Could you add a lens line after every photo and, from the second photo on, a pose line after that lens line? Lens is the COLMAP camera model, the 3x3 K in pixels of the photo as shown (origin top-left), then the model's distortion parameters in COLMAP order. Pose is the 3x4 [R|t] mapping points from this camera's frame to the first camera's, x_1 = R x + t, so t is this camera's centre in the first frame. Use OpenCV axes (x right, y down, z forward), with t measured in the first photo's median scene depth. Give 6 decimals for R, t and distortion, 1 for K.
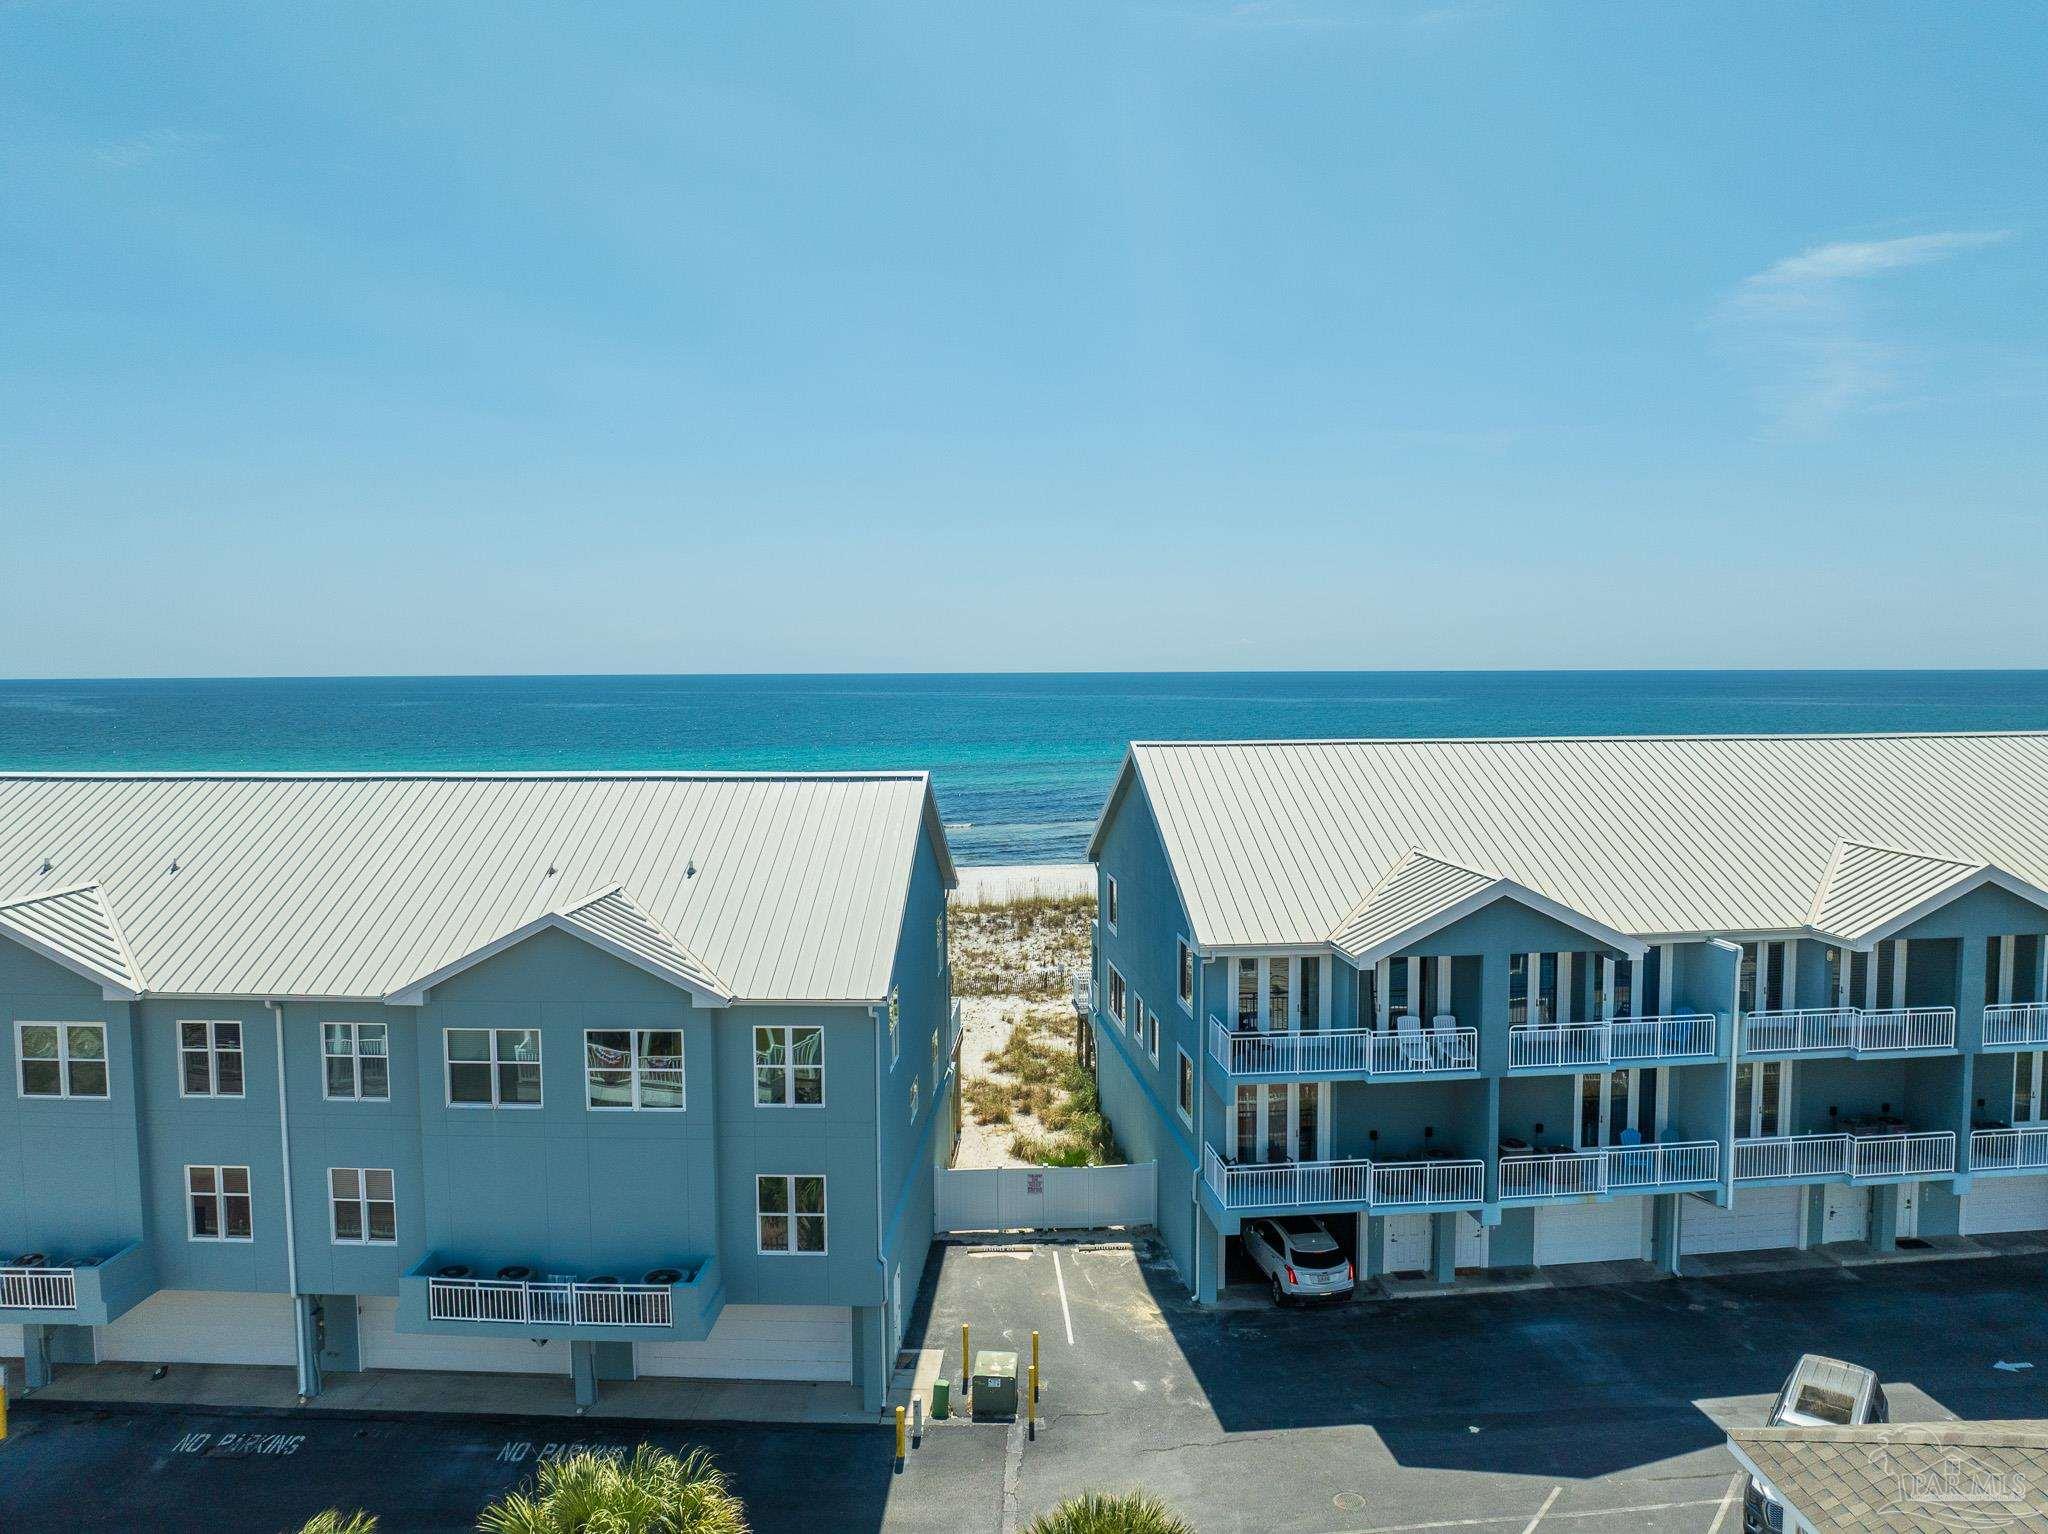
lens RADIAL K [[1439.6, 0, 1029.1], [0, 1439.6, 761.9], [0, 0, 1]] dist [-0.049212, 0.017378]
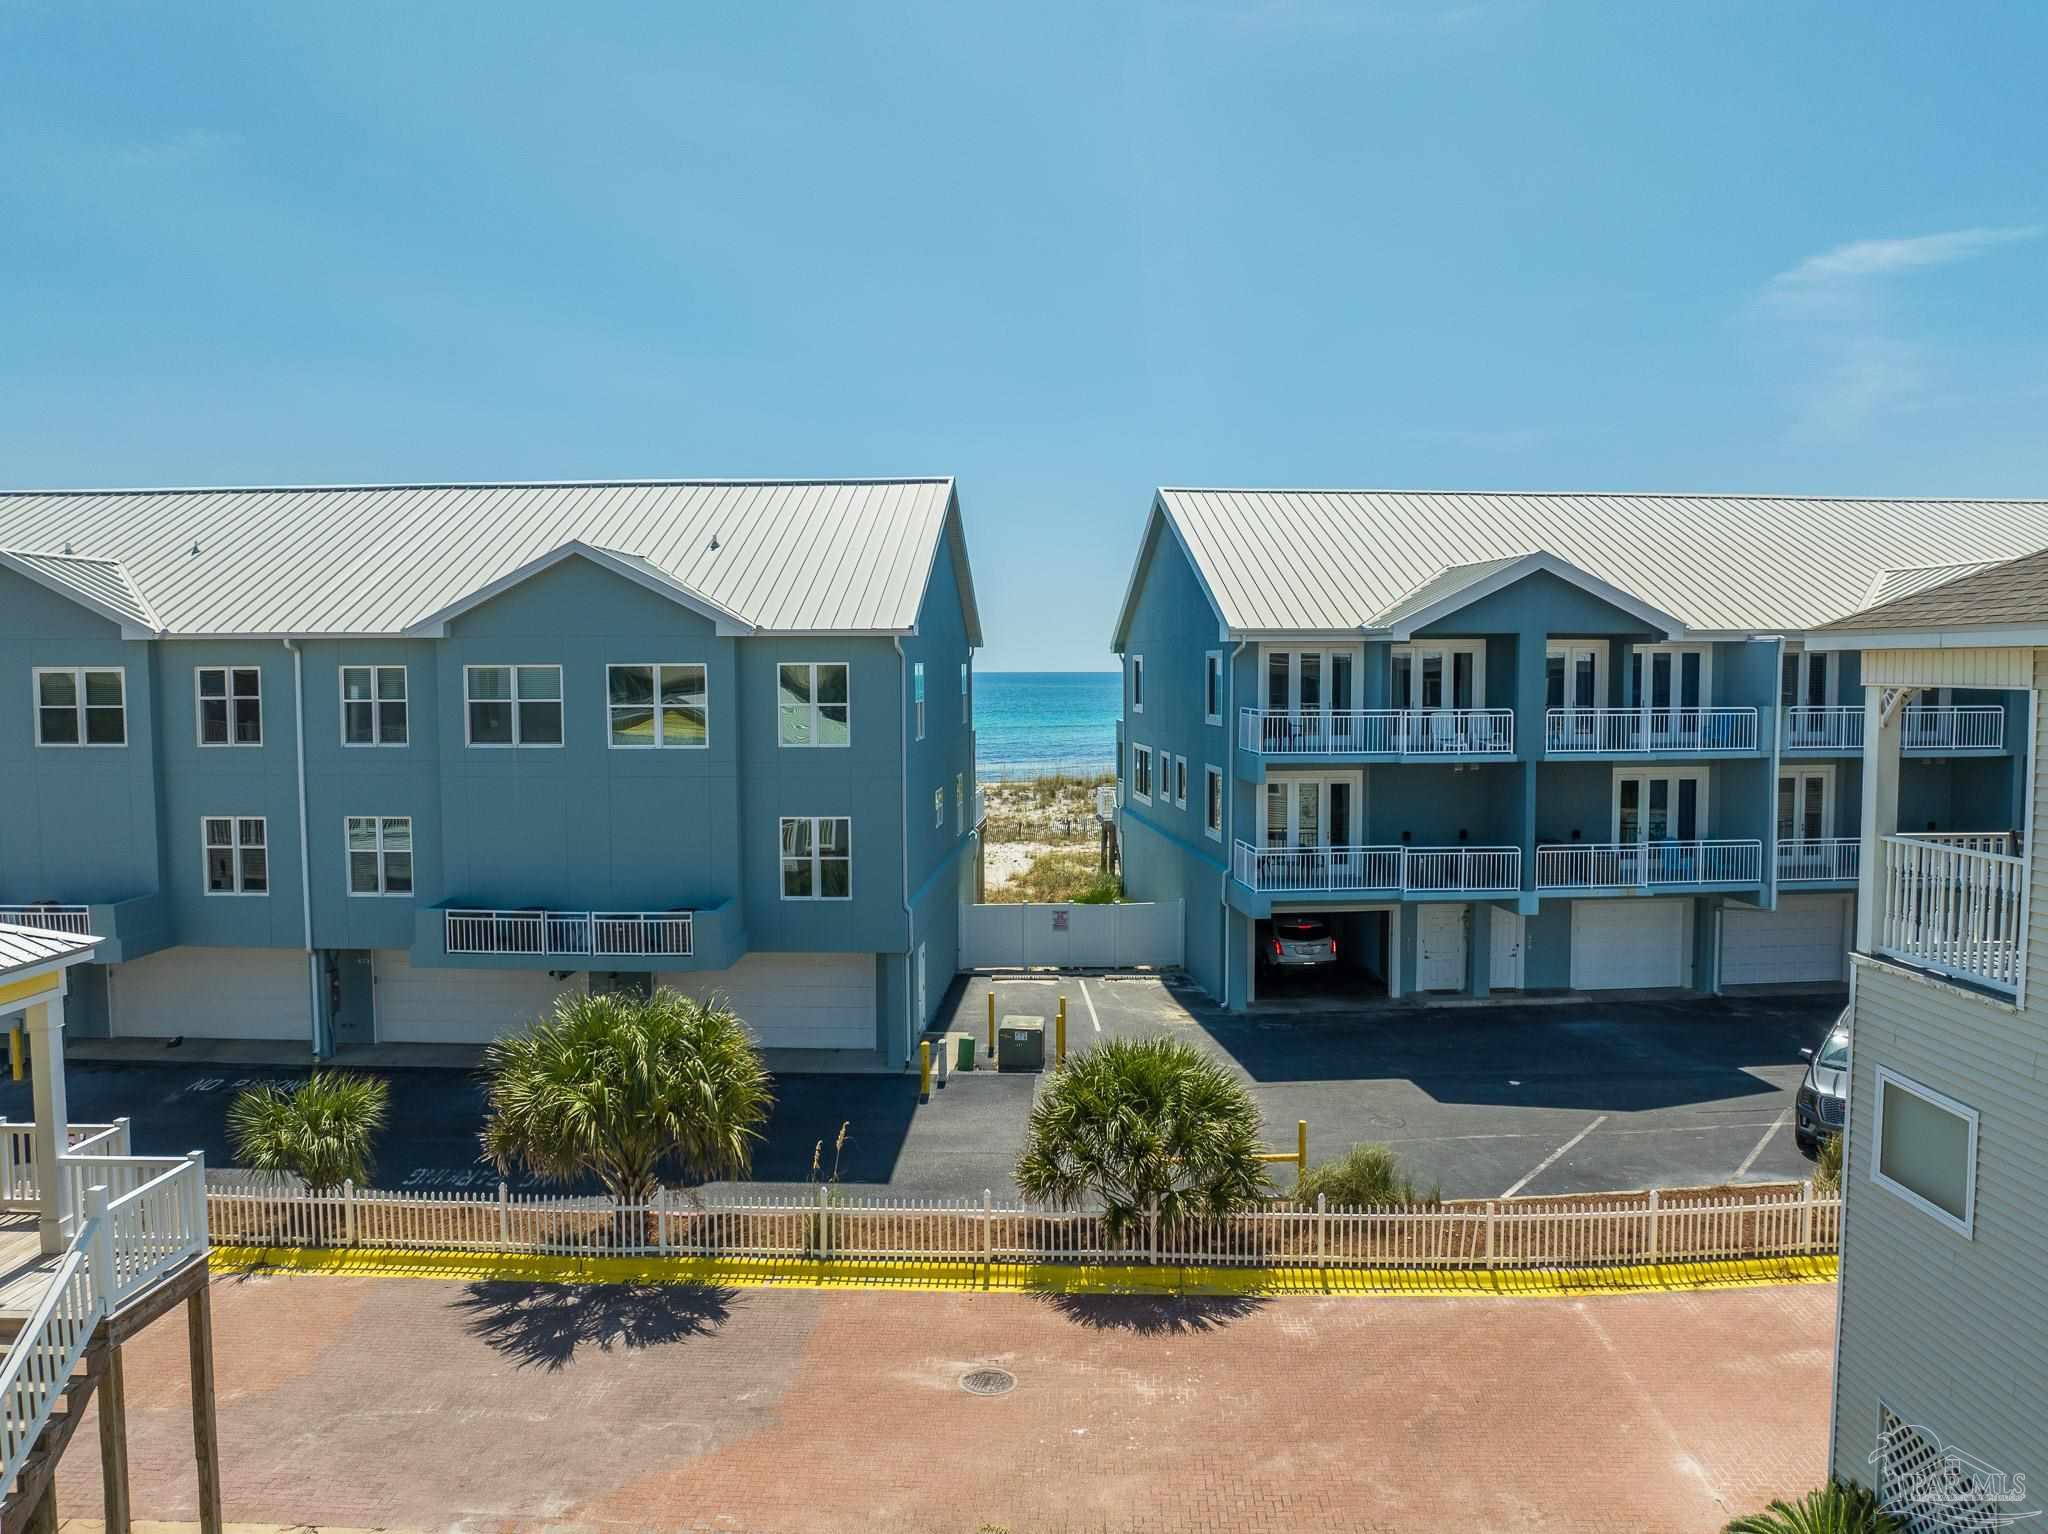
lens RADIAL K [[1439.6, 0, 1029.1], [0, 1439.6, 765.2], [0, 0, 1]] dist [-0.049212, 0.017378]
pose [[0.999907, 0.002229, -0.013452, -0.005381], [-0.002211, 0.999997, 0.001412, 0.226148], [0.013456, -0.001382, 0.999909, 0.015357]]
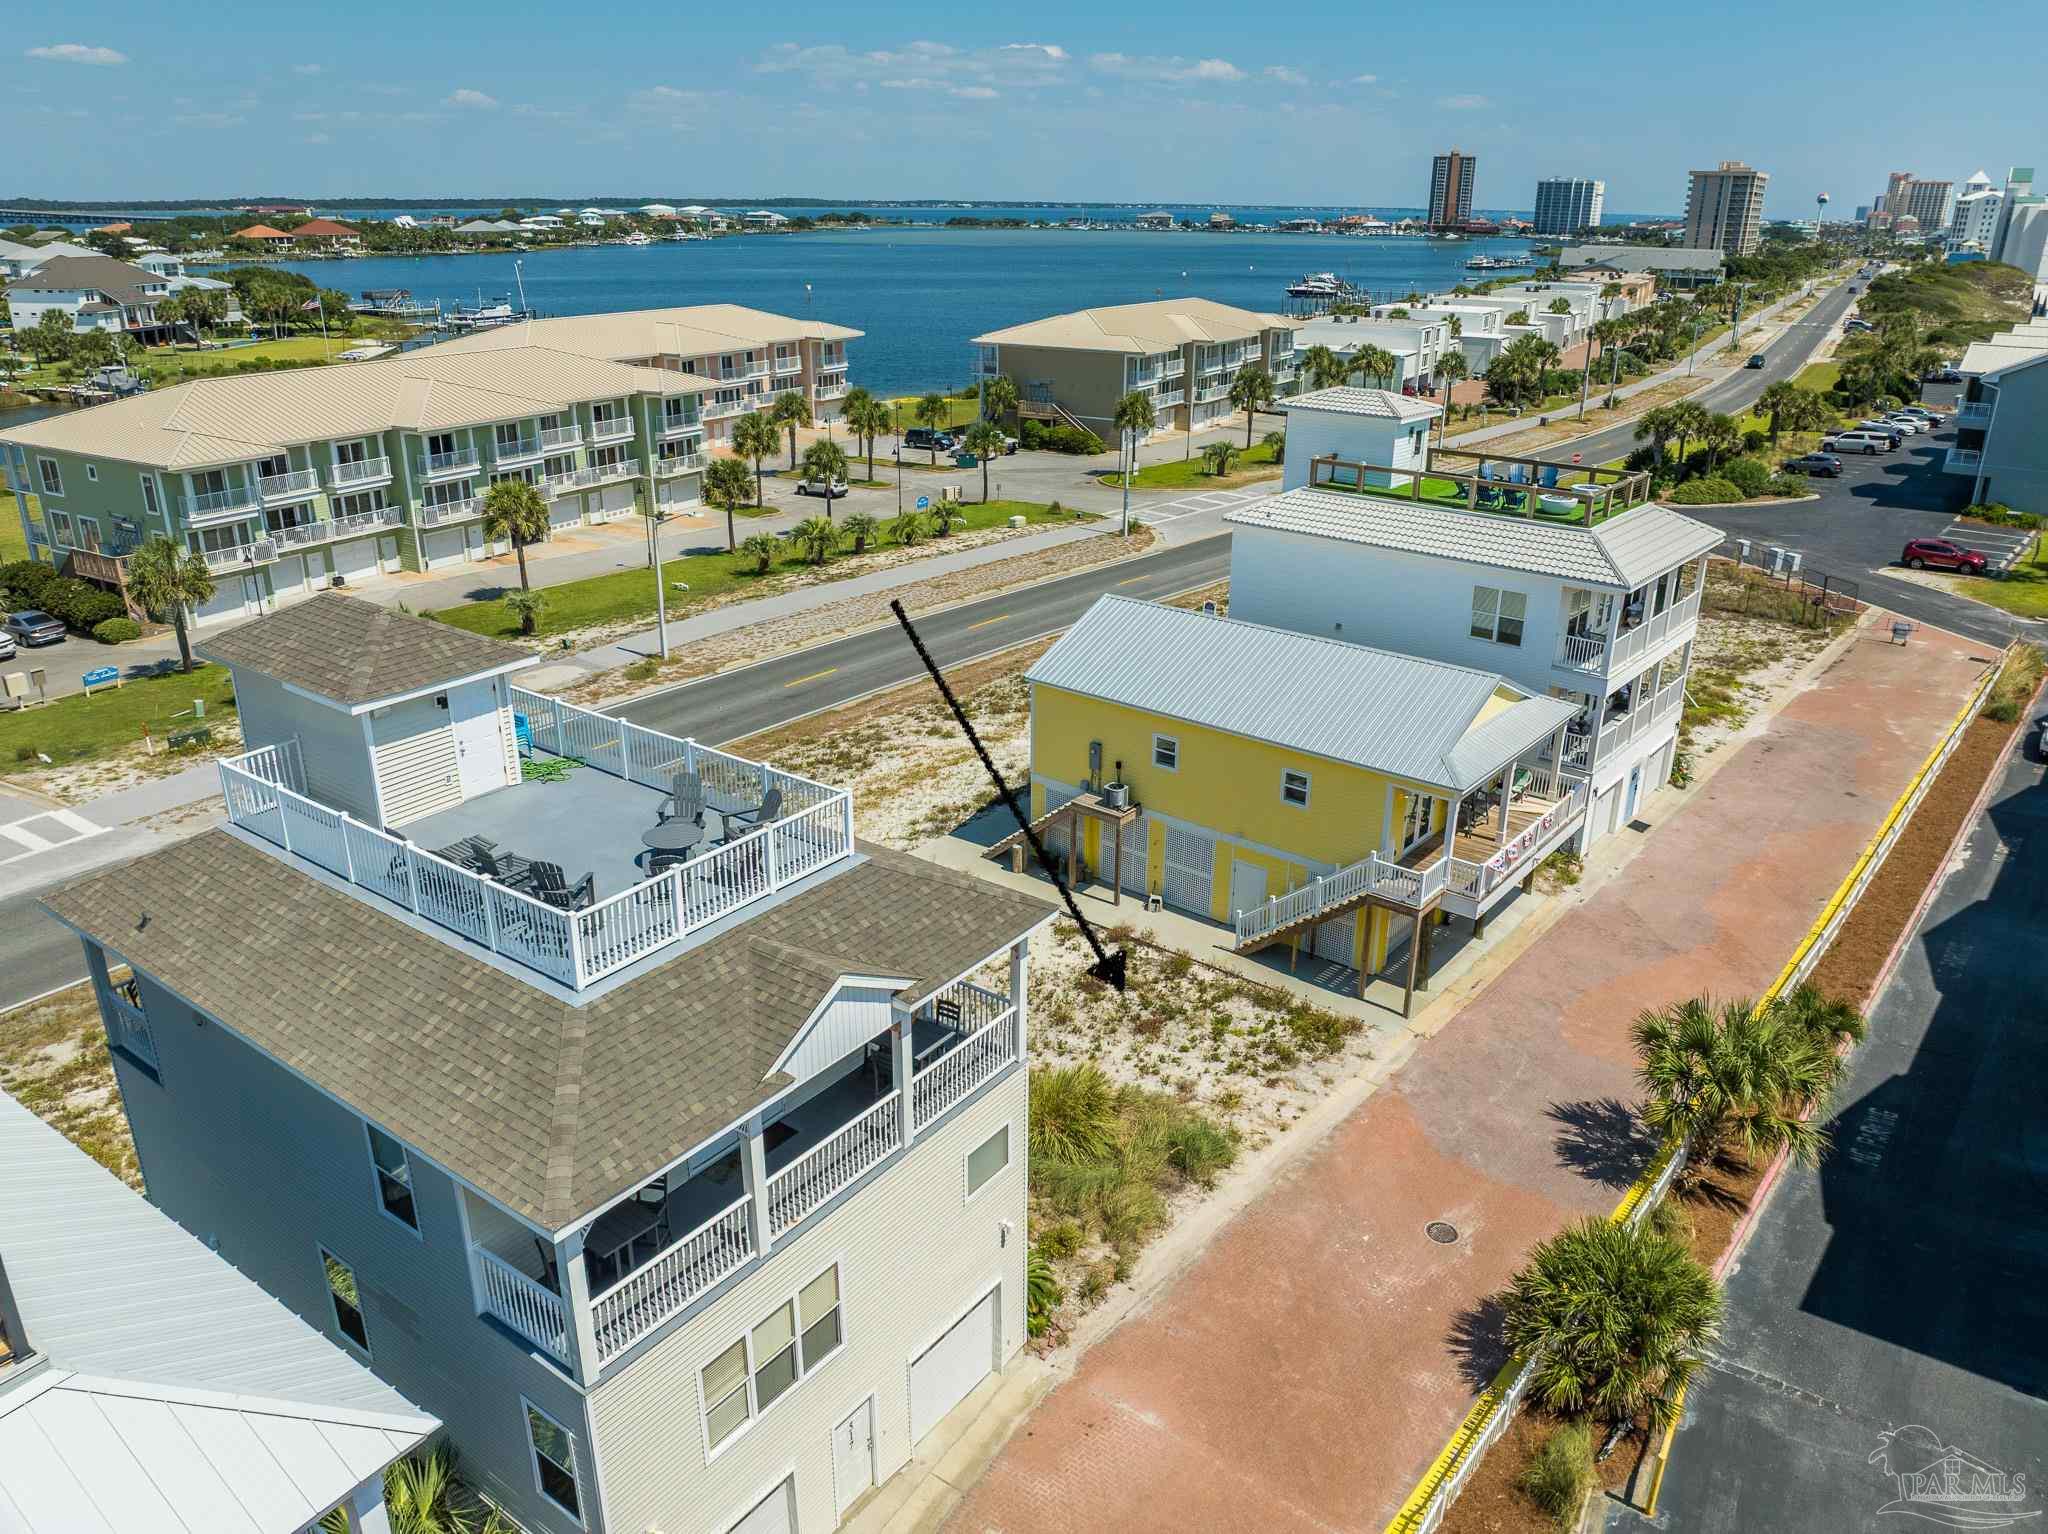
lens RADIAL K [[1439.6, 0, 1033.1], [0, 1439.6, 767.1], [0, 0, 1]] dist [-0.049212, 0.017378]
pose [[-0.608883, 0.291040, -0.737942, 0.699992], [-0.058722, 0.911175, 0.407814, -0.155016], [0.791084, 0.291644, -0.537708, 0.741095]]
